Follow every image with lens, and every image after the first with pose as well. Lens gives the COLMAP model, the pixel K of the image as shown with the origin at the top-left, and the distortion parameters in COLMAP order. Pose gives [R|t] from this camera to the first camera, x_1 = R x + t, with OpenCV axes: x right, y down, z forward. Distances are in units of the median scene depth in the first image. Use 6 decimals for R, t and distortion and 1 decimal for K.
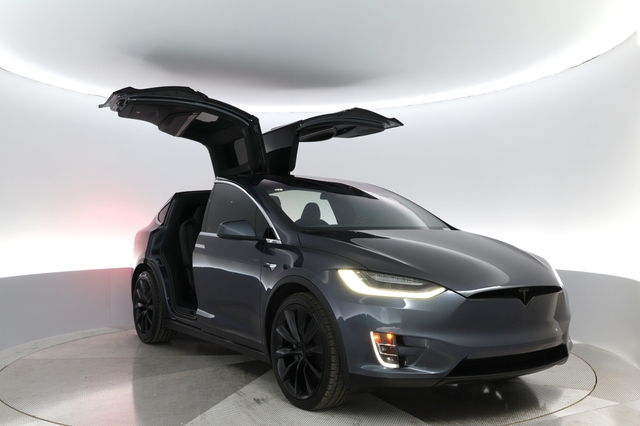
lens RADIAL K [[457.2, 0, 320.0], [0, 457.2, 213.0], [0, 0, 1]] dist [-0.051190, -0.000683]
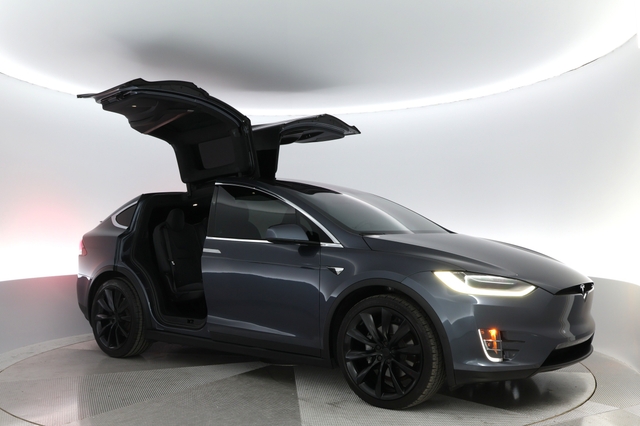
lens RADIAL K [[457.2, 0, 320.0], [0, 457.2, 213.0], [0, 0, 1]] dist [-0.051190, -0.000683]
pose [[0.977162, 0.010531, 0.212236, -0.195317], [-0.008142, 0.999893, -0.012125, 0.002756], [-0.212341, 0.010120, 0.977143, 0.018617]]
